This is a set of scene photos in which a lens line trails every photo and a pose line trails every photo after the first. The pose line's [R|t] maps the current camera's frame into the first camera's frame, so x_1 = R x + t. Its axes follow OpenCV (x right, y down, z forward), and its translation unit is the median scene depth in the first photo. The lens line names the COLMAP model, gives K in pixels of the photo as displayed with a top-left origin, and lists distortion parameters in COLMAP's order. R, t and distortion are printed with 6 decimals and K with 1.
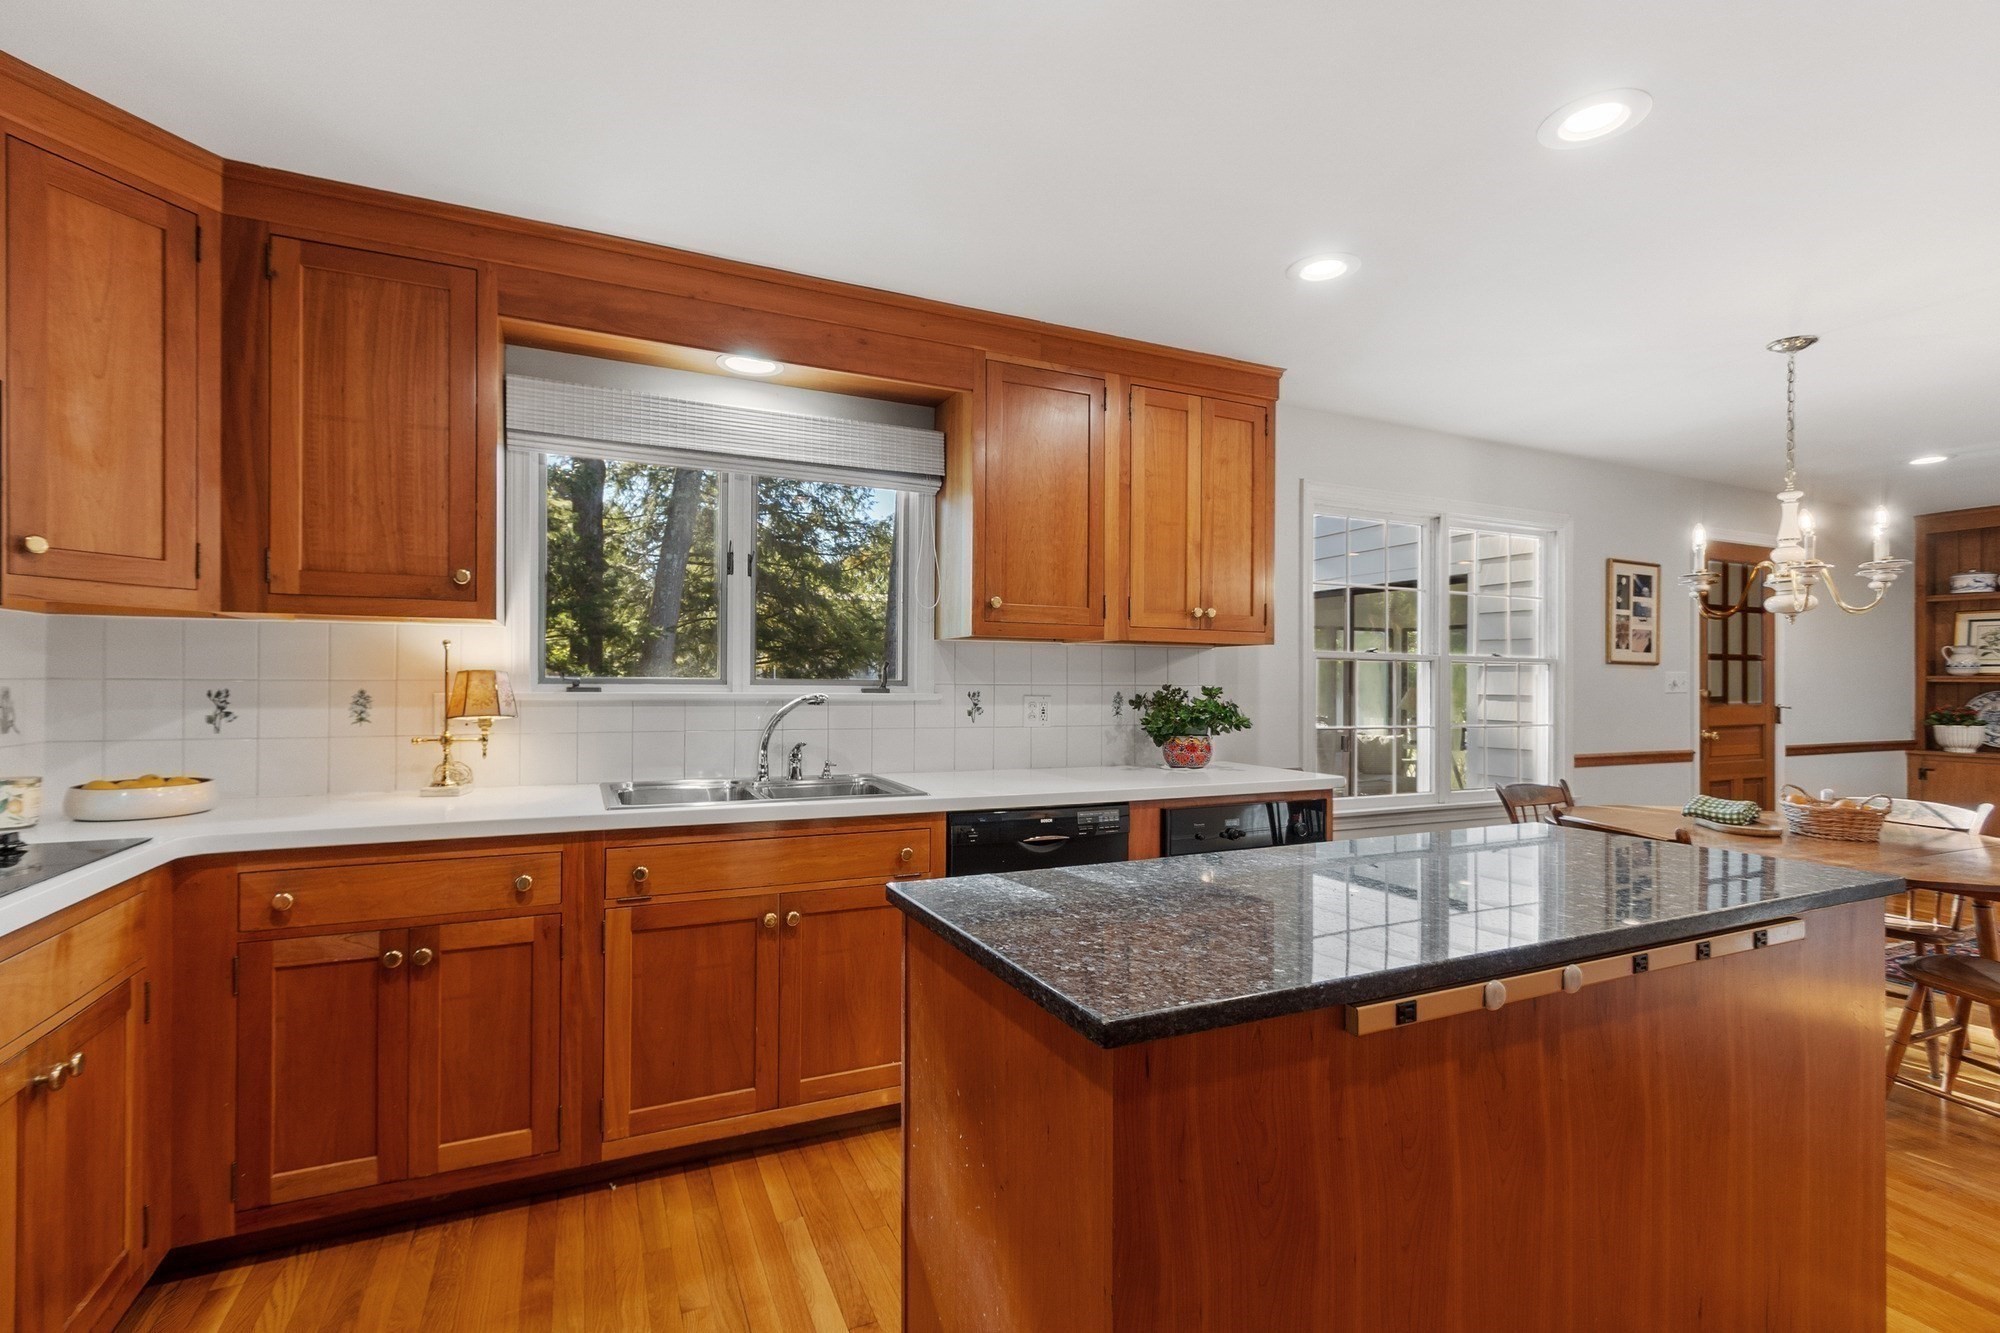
lens RADIAL K [[895.0, 0, 988.4], [0, 895.0, 679.9], [0, 0, 1]] dist [0.004218, -0.000929]
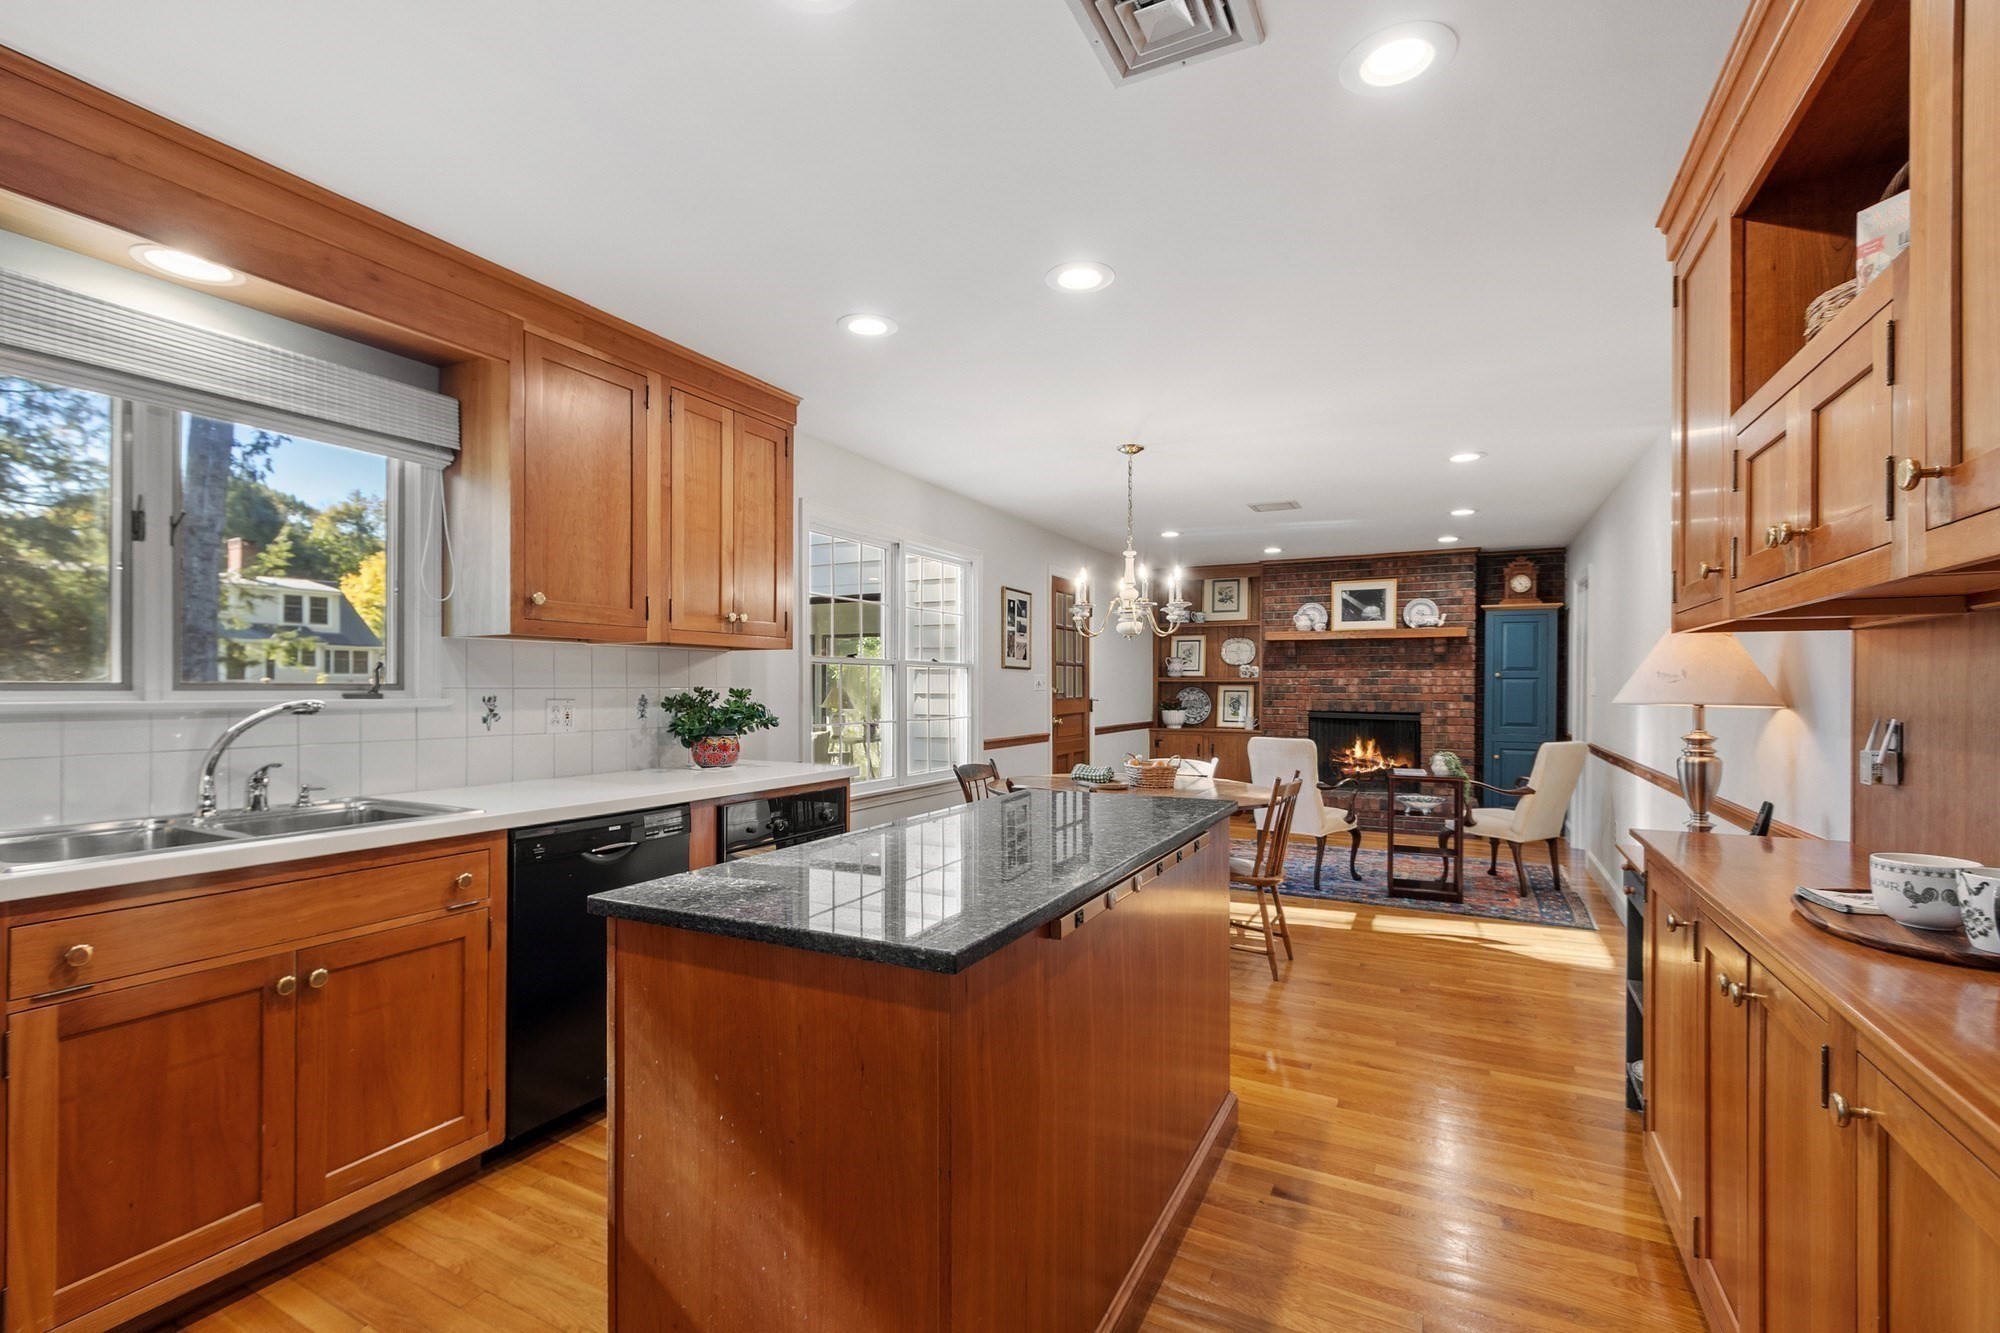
lens RADIAL K [[895.0, 0, 985.8], [0, 895.0, 688.5], [0, 0, 1]] dist [0.004218, -0.000929]
pose [[0.793805, -0.008066, 0.608119, -0.159370], [0.003443, 0.999956, 0.008768, -0.000526], [-0.608163, -0.004866, 0.793797, -0.007921]]
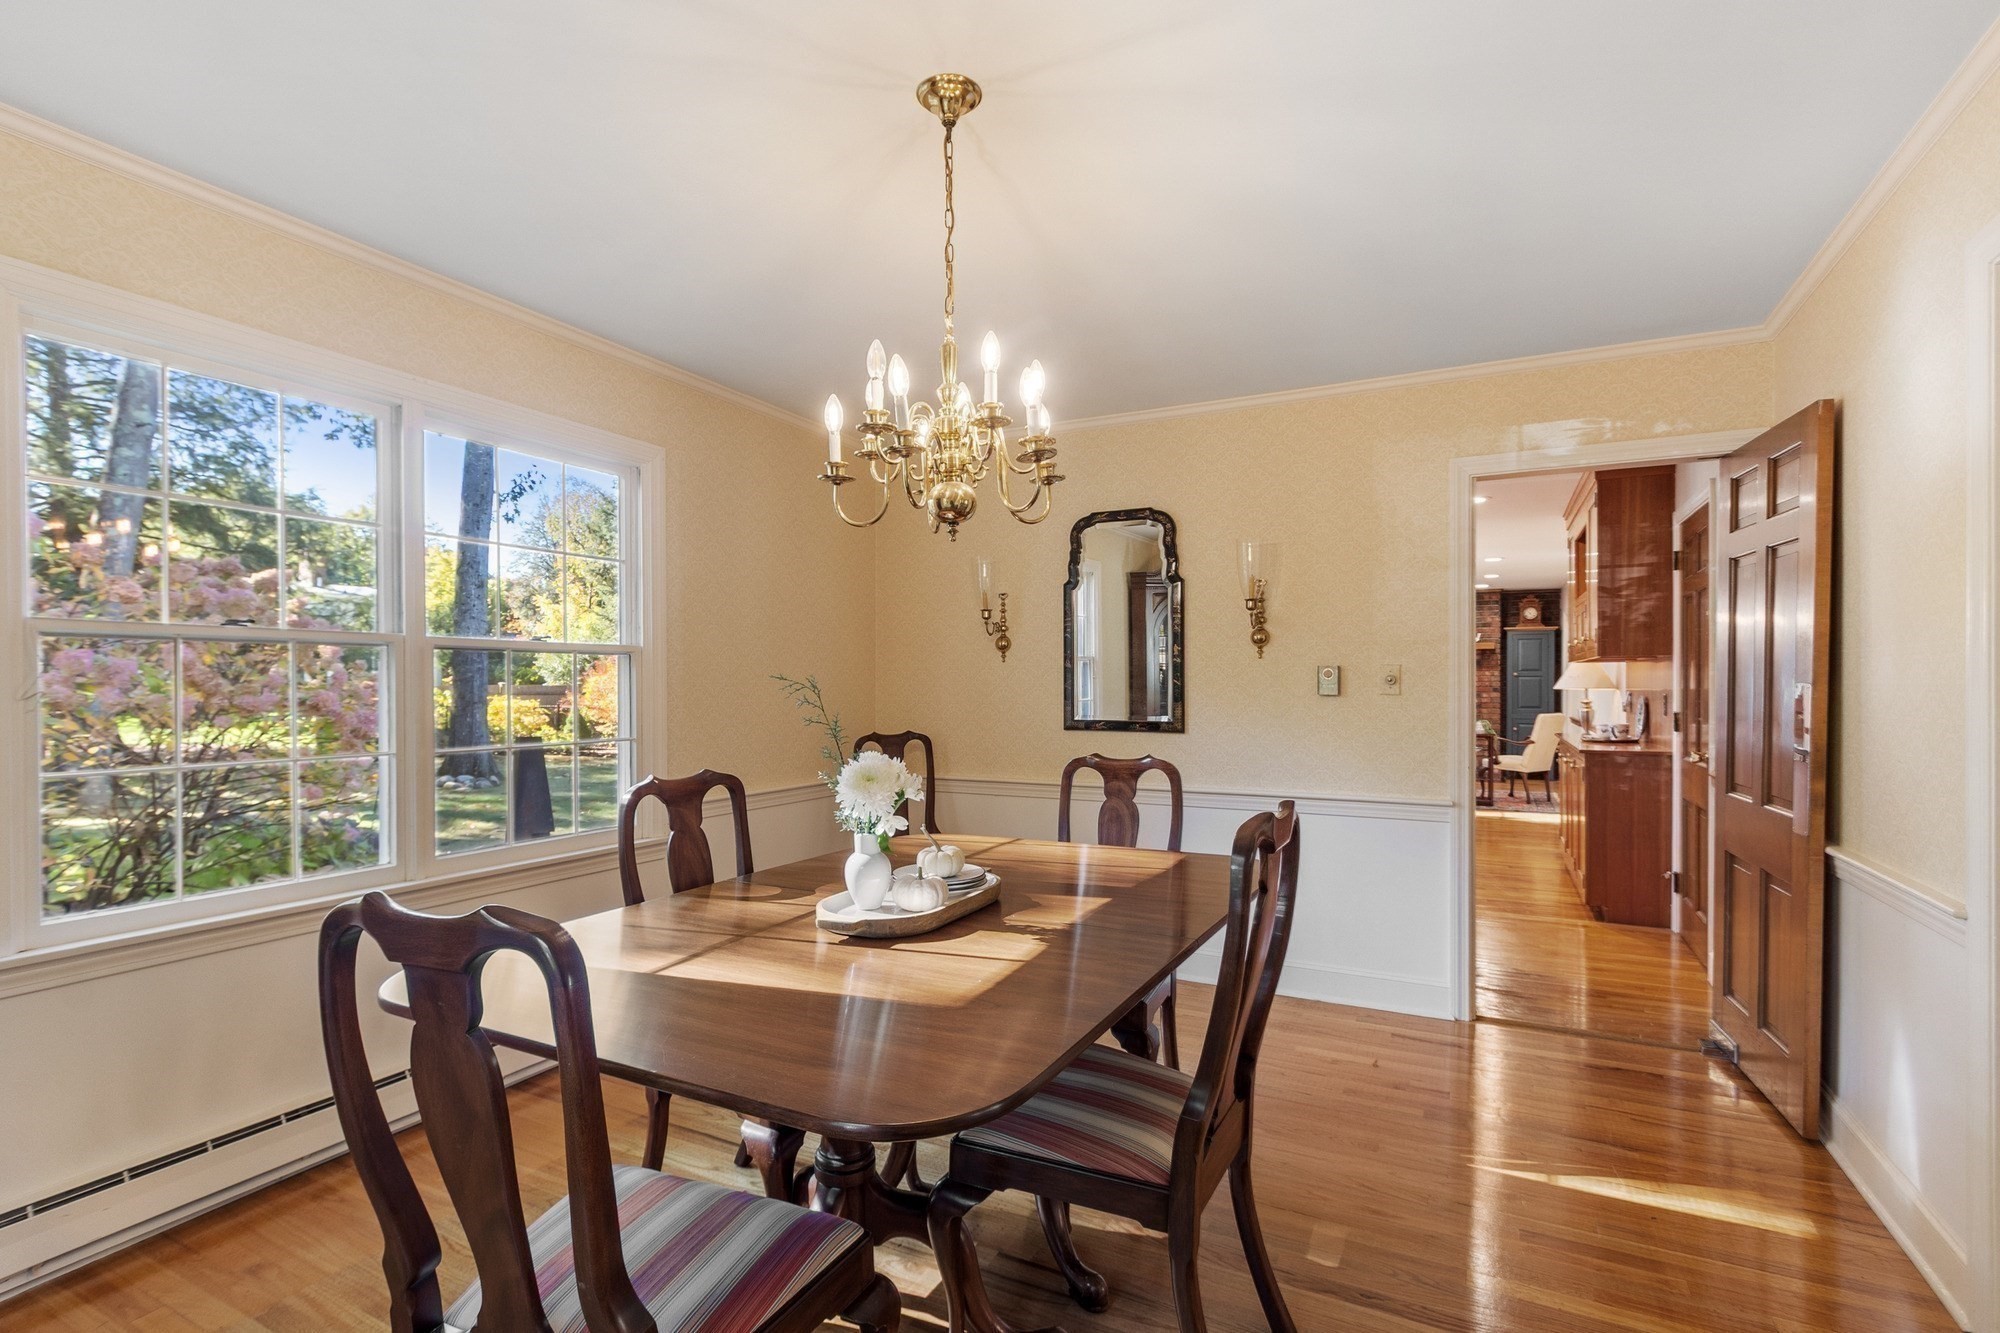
lens RADIAL K [[948.5, 0, 983.5], [0, 948.5, 678.0], [0, 0, 1]] dist [0.003833, -0.002312]
pose [[0.793933, -0.003593, 0.607994, -1.546265], [0.002603, 0.999993, 0.002511, -0.011440], [-0.607999, -0.000411, 0.793937, -0.629520]]
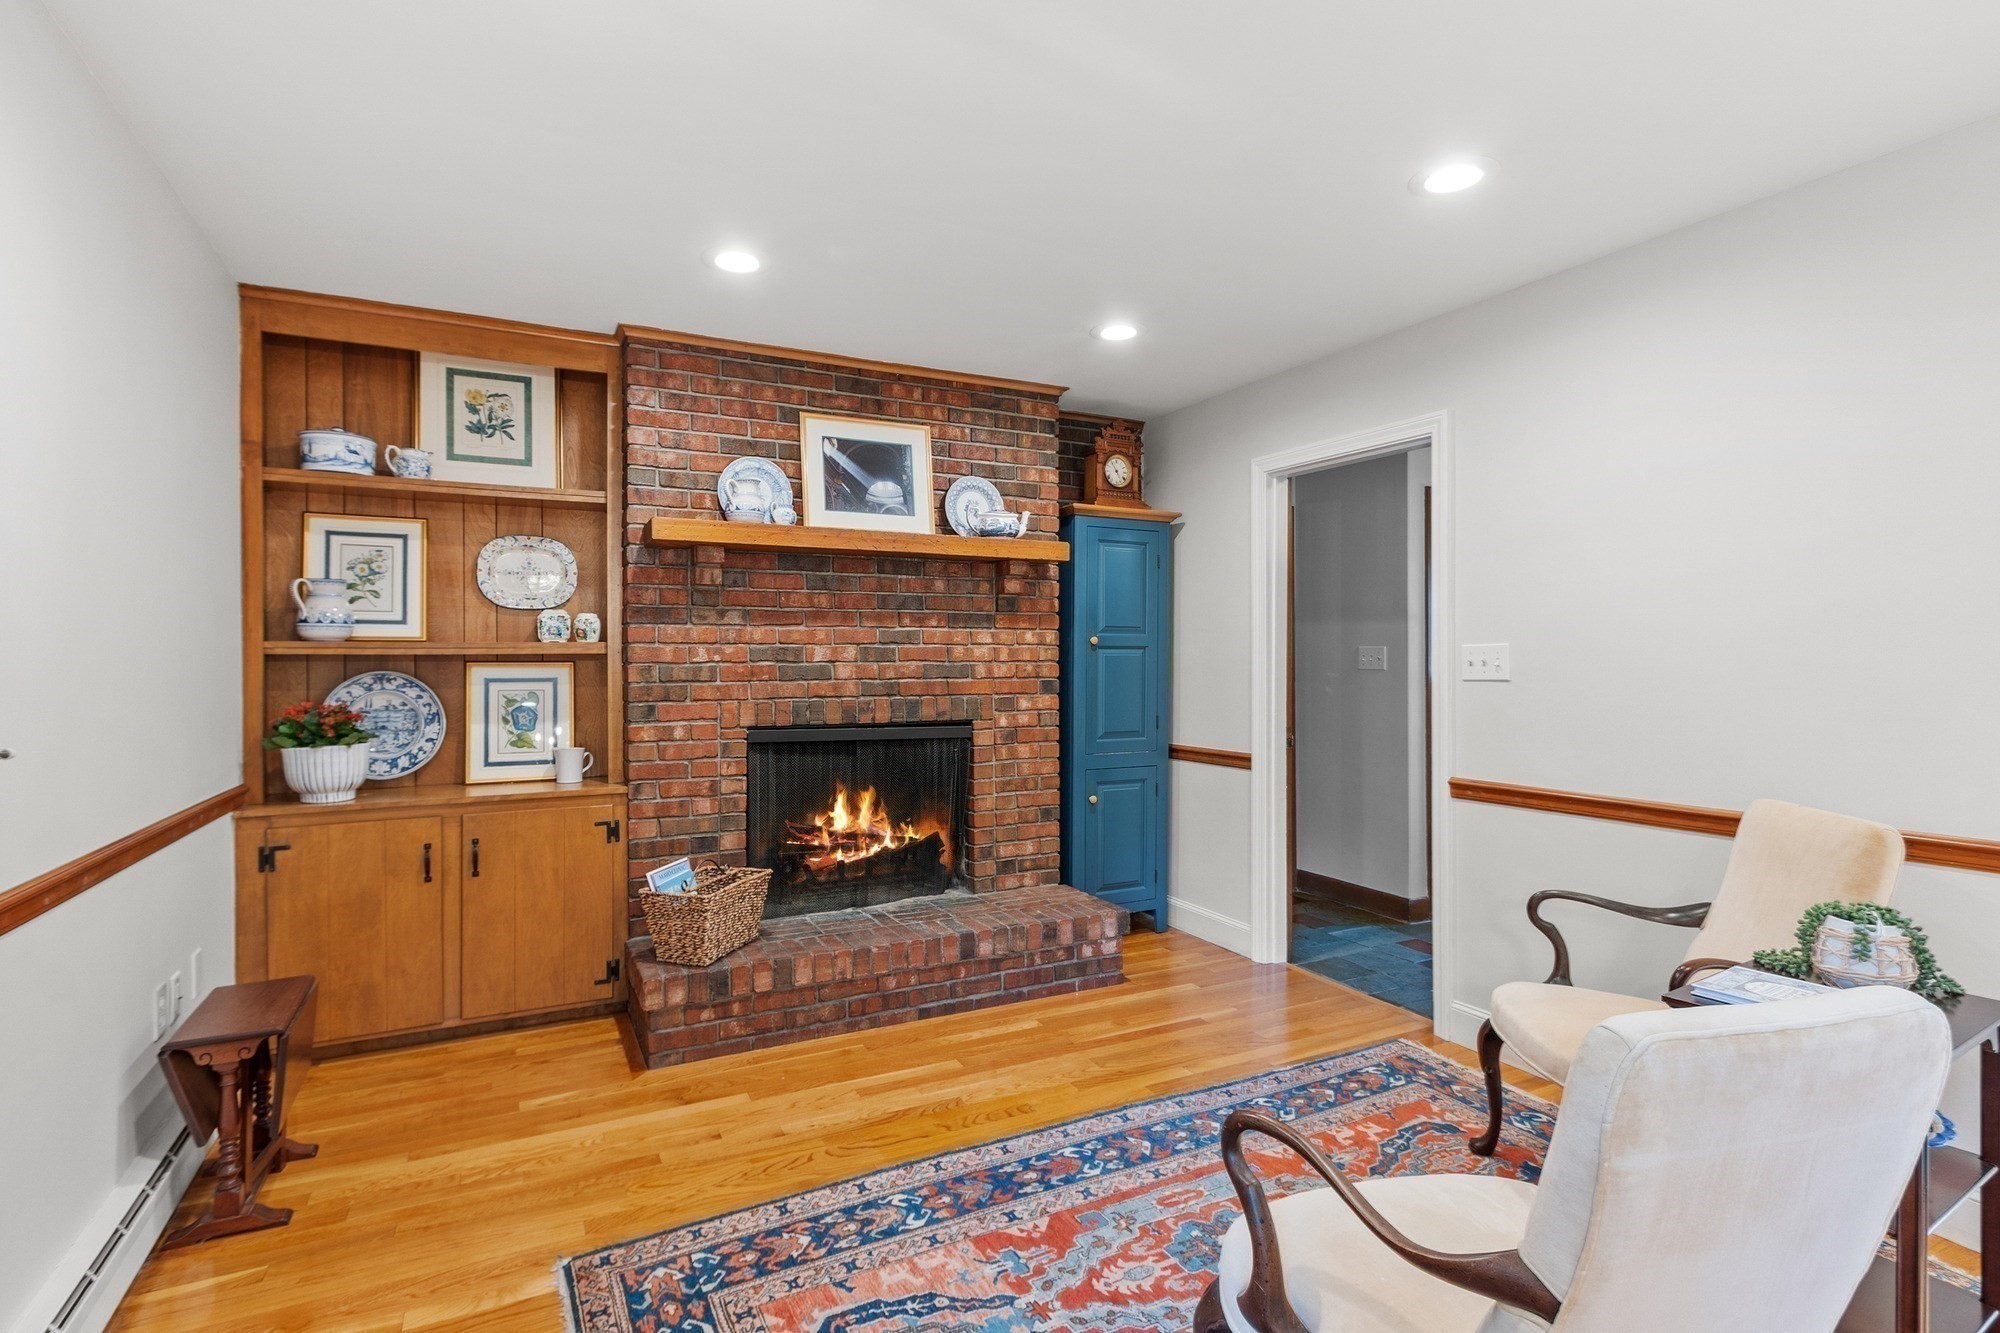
lens RADIAL K [[948.5, 0, 968.3], [0, 948.5, 656.8], [0, 0, 1]] dist [0.003833, -0.002312]
pose [[-0.034029, 0.001677, 0.999419, 1.024649], [0.005823, 0.999982, -0.001480, 0.011936], [-0.999404, 0.005769, -0.034038, 1.228193]]
